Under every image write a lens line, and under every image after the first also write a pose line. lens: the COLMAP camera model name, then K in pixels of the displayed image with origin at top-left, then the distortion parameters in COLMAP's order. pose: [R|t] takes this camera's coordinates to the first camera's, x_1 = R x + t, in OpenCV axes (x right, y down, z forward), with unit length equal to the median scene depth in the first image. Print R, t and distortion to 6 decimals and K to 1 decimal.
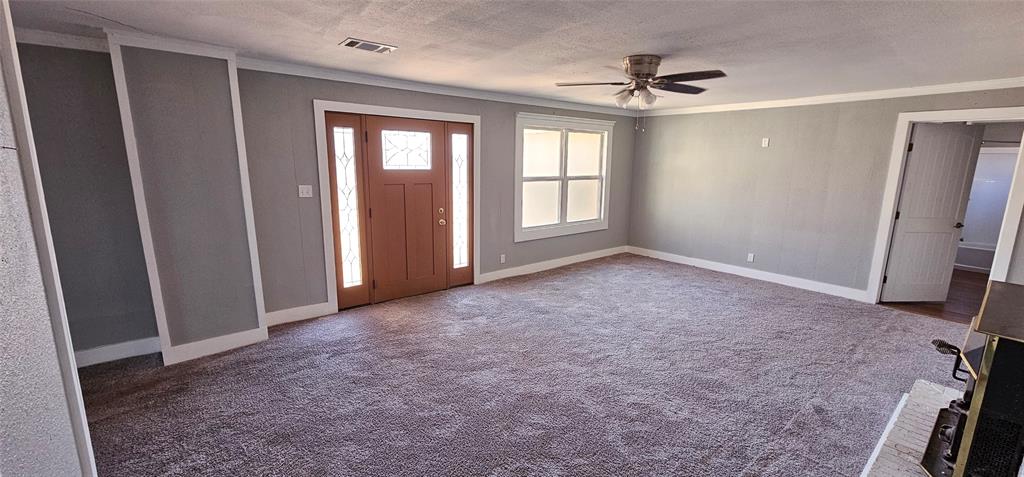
lens RADIAL K [[414.7, 0, 496.8], [0, 414.7, 240.3], [0, 0, 1]] dist [-0.000057, -0.000005]
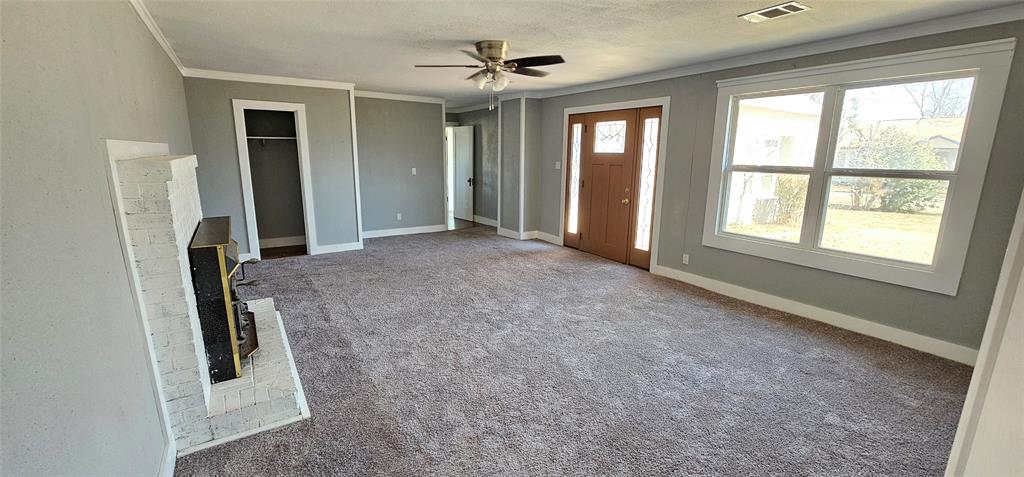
lens RADIAL K [[414.7, 0, 496.8], [0, 414.7, 240.3], [0, 0, 1]] dist [-0.000057, -0.000005]
pose [[-0.108528, 0.207850, -0.972121, 0.982993], [-0.178310, 0.957967, 0.224731, -0.129038], [0.977971, 0.197729, -0.066904, 0.746227]]
